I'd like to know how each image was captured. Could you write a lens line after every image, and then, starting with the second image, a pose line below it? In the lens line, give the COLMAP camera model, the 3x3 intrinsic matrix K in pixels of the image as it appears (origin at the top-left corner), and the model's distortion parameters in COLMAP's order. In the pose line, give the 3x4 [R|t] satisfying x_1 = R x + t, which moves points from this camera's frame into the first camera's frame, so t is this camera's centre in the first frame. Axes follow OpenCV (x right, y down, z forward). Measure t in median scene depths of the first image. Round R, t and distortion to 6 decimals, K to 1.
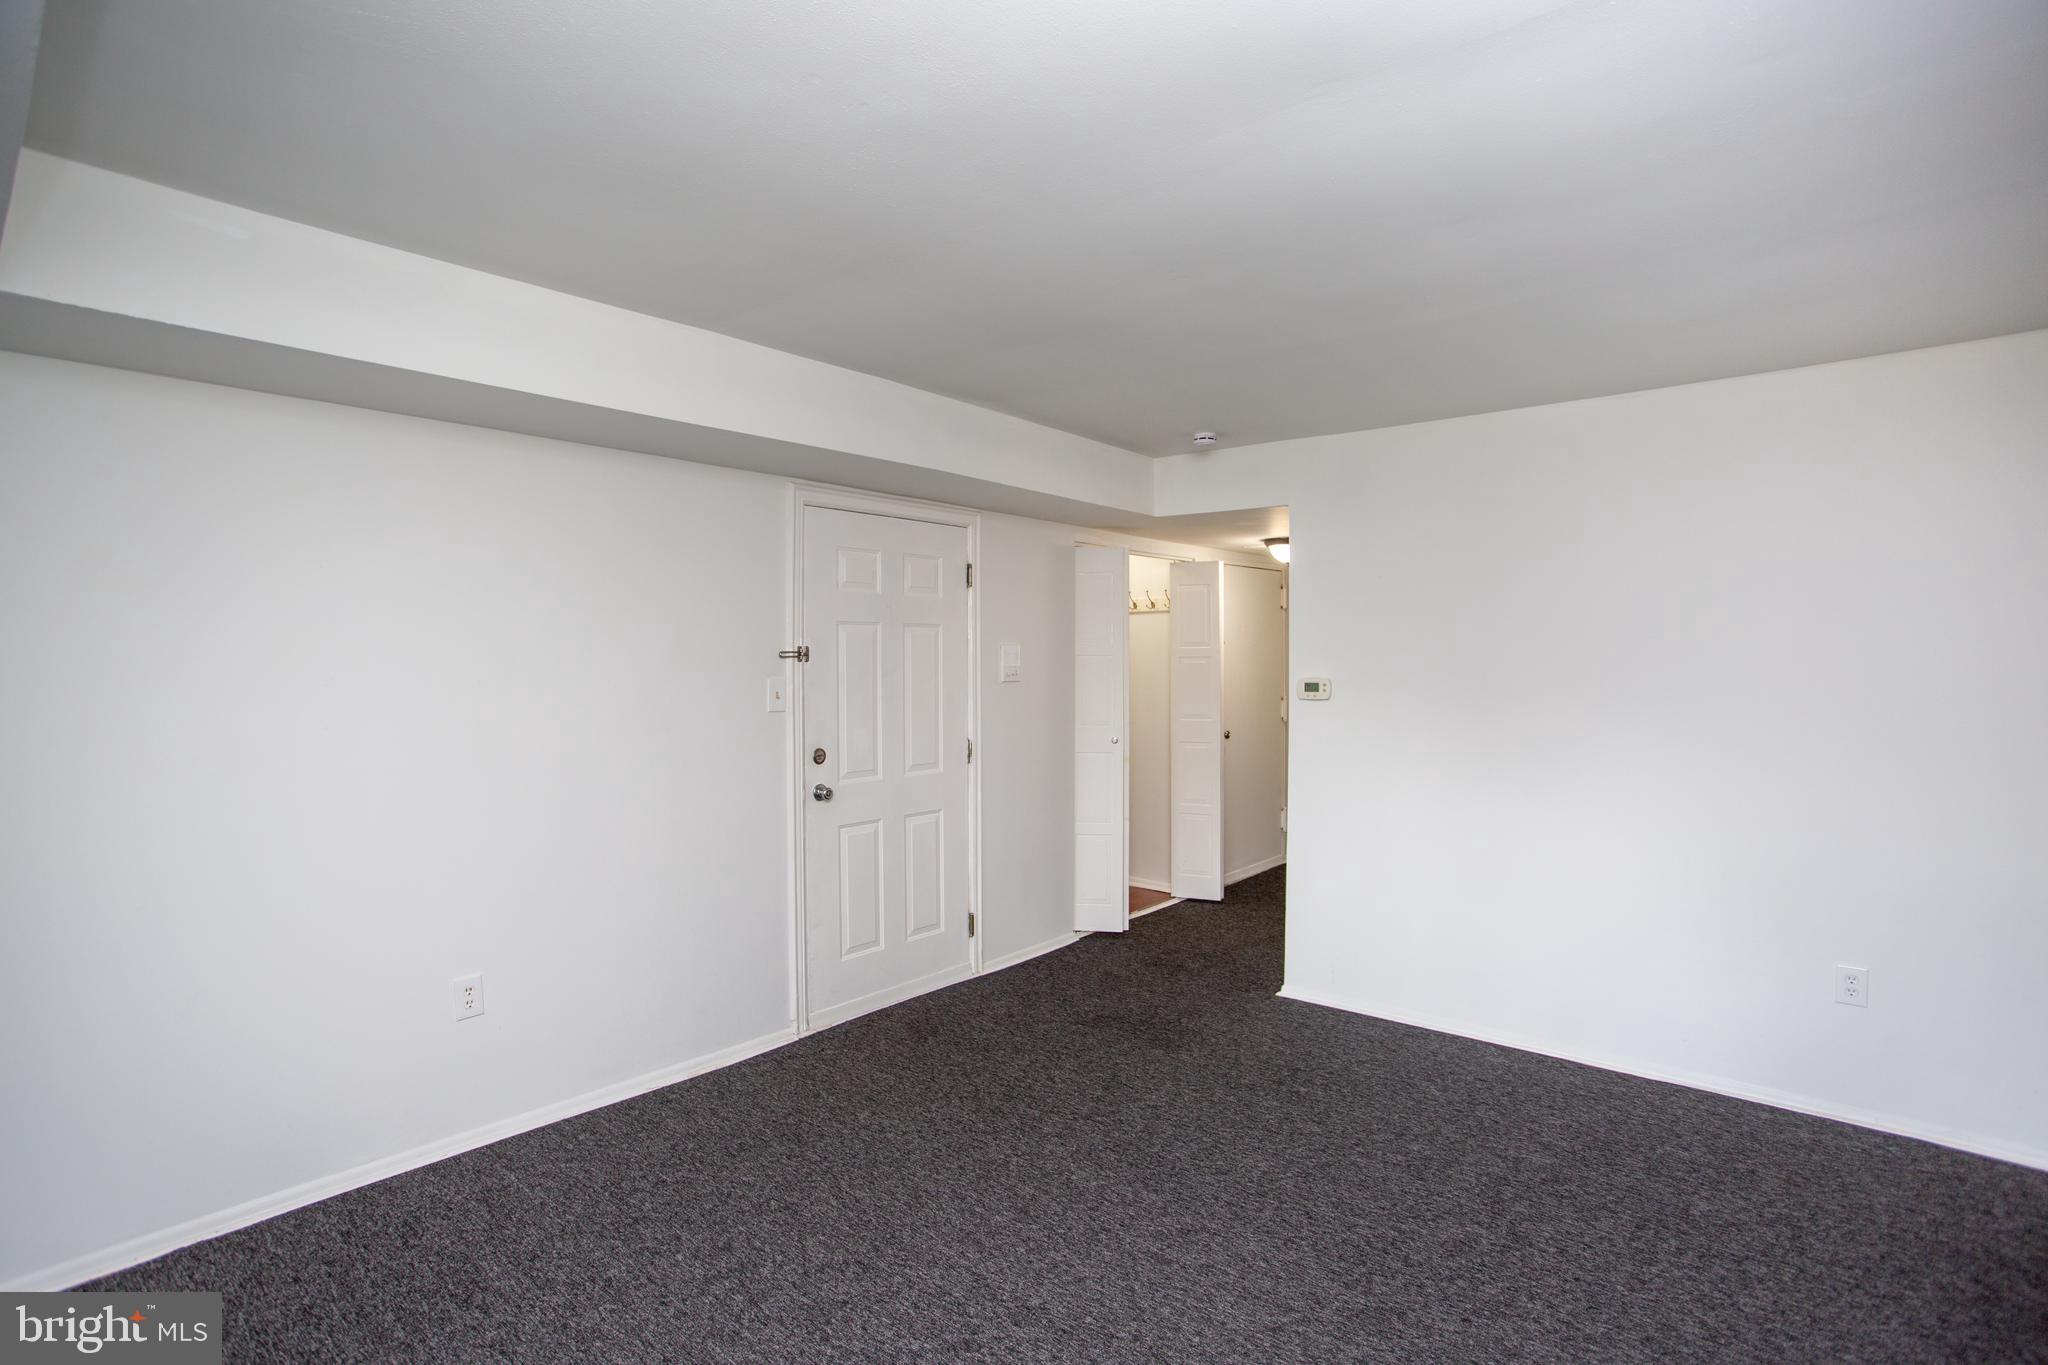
lens RADIAL K [[989.4, 0, 1011.0], [0, 989.4, 678.4], [0, 0, 1]] dist [-0.074921, 0.029568]
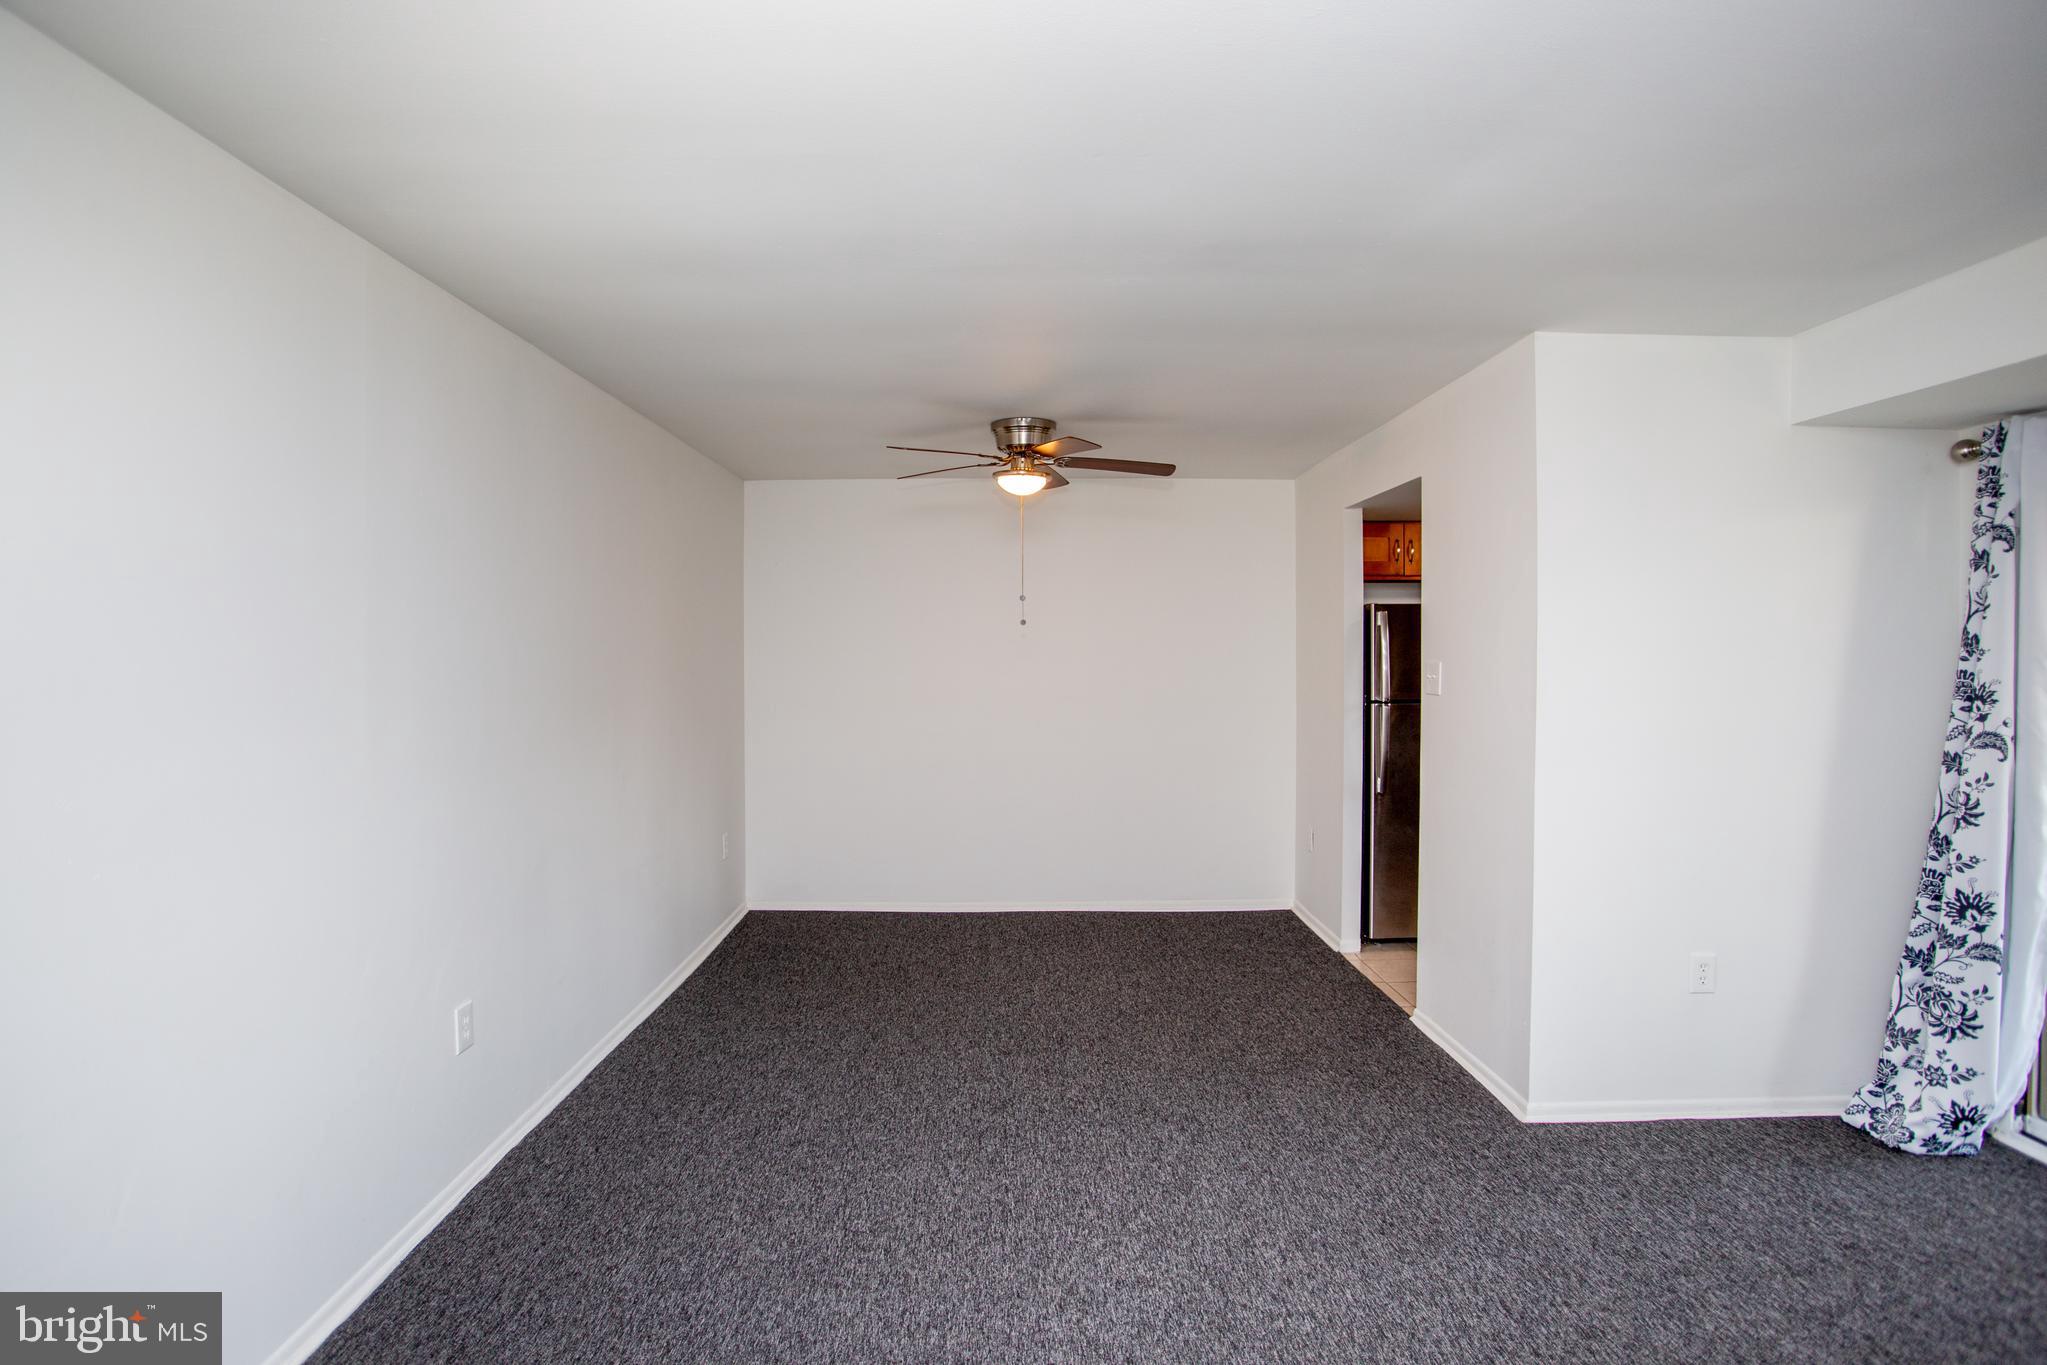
lens RADIAL K [[988.9, 0, 1013.9], [0, 988.9, 678.5], [0, 0, 1]] dist [-0.074921, 0.029568]
pose [[-0.665154, -0.013243, 0.746589, -0.074102], [0.017581, 0.999288, 0.033389, -0.010425], [-0.746499, 0.035335, -0.664447, 0.956402]]
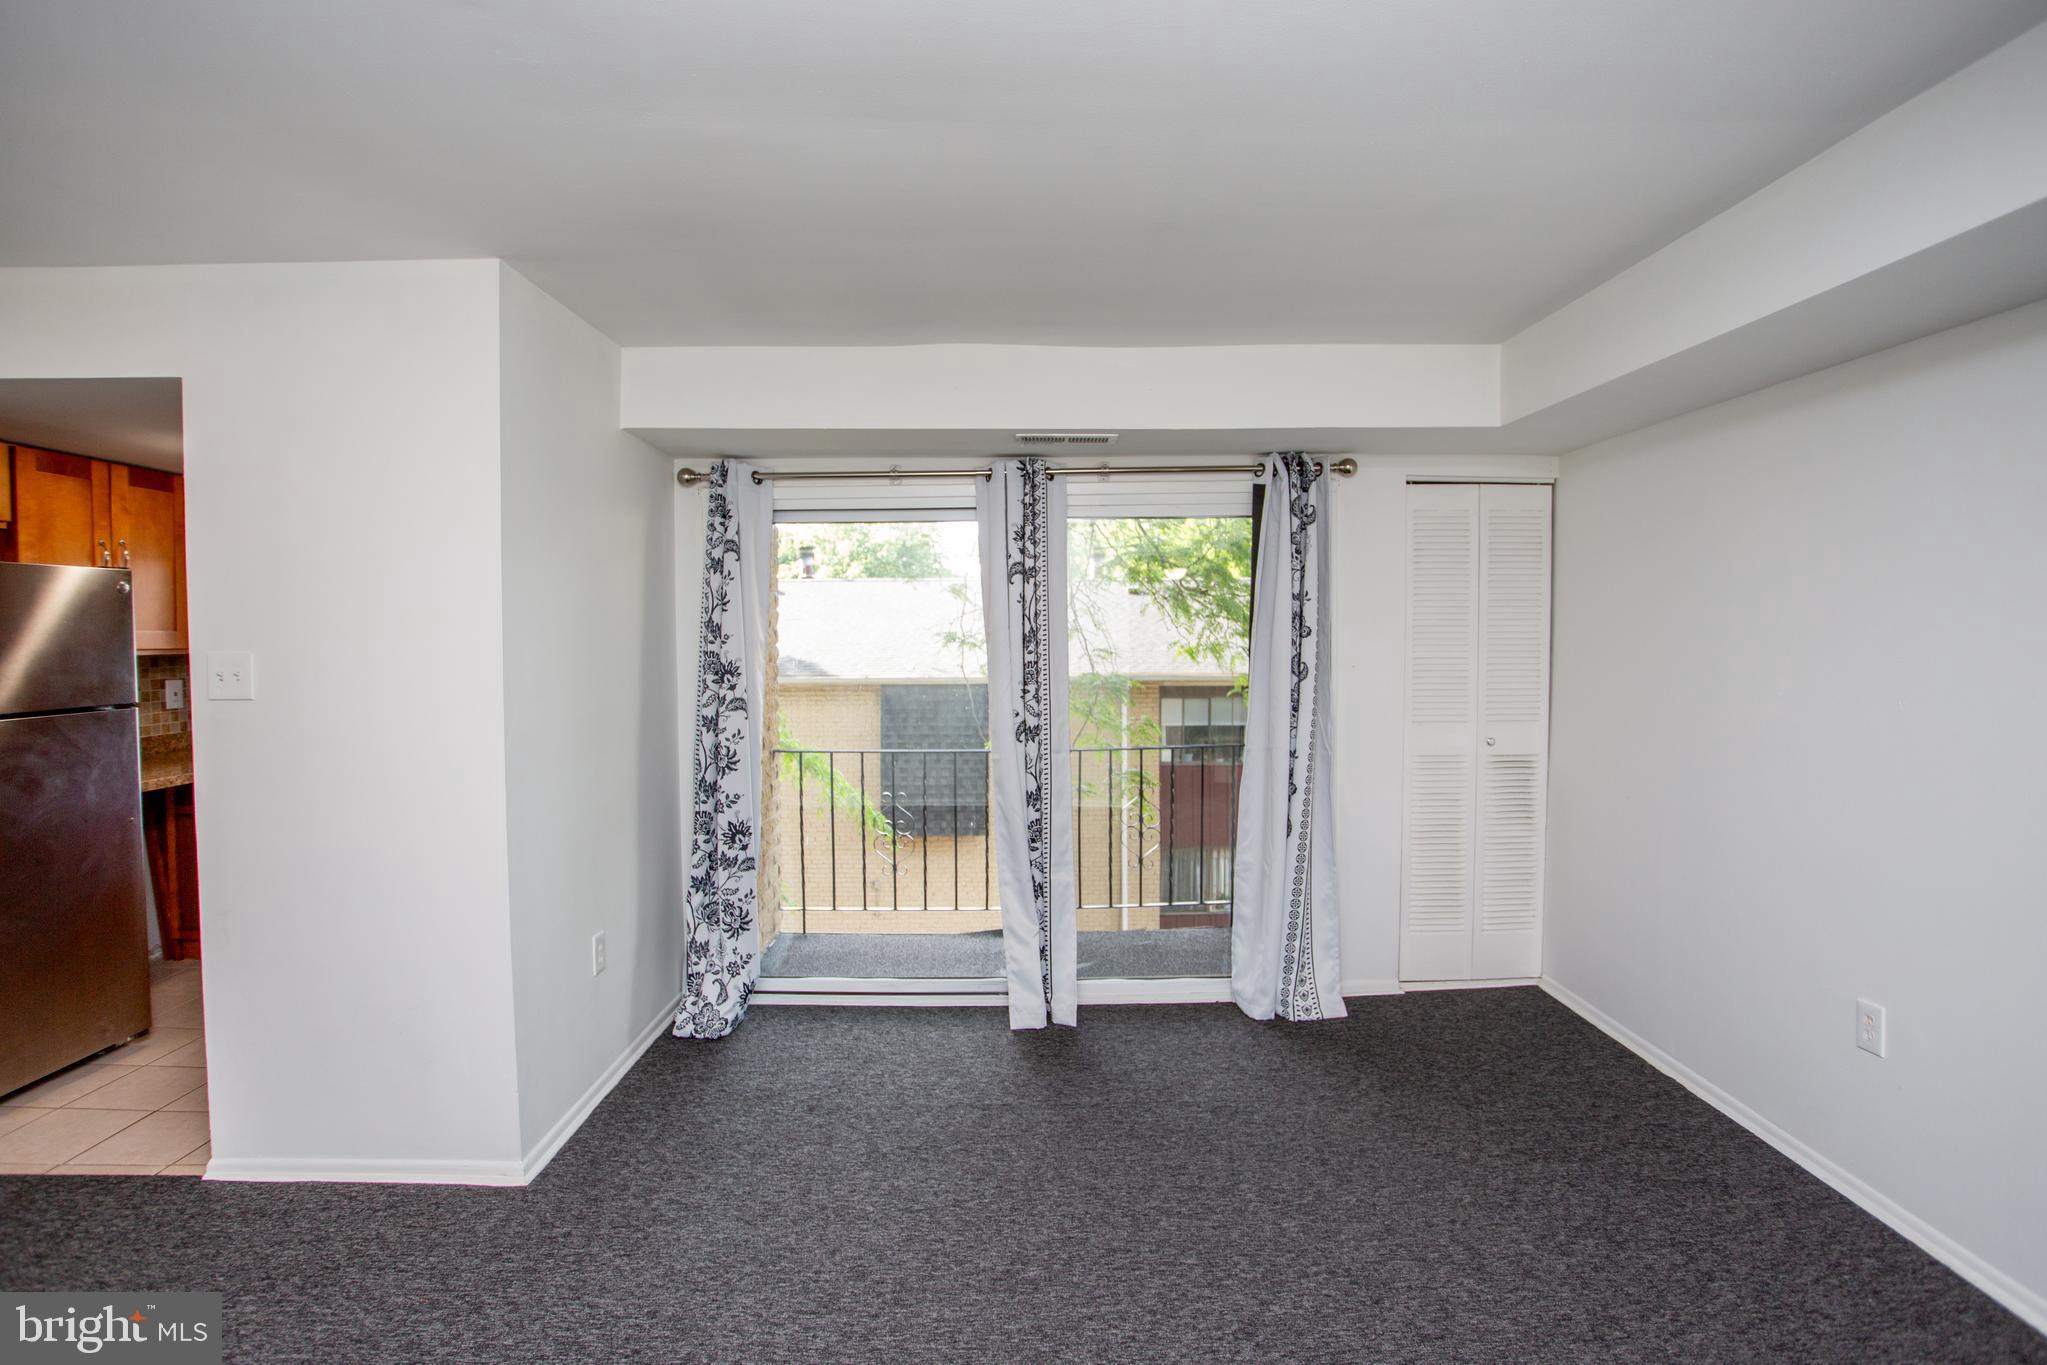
lens RADIAL K [[988.9, 0, 1016.9], [0, 988.9, 698.0], [0, 0, 1]] dist [-0.074921, 0.029568]
pose [[-0.749341, 0.036166, -0.661196, 0.407598], [-0.009533, 0.997815, 0.065382, 0.000563], [0.662116, 0.055296, -0.747359, 0.844448]]
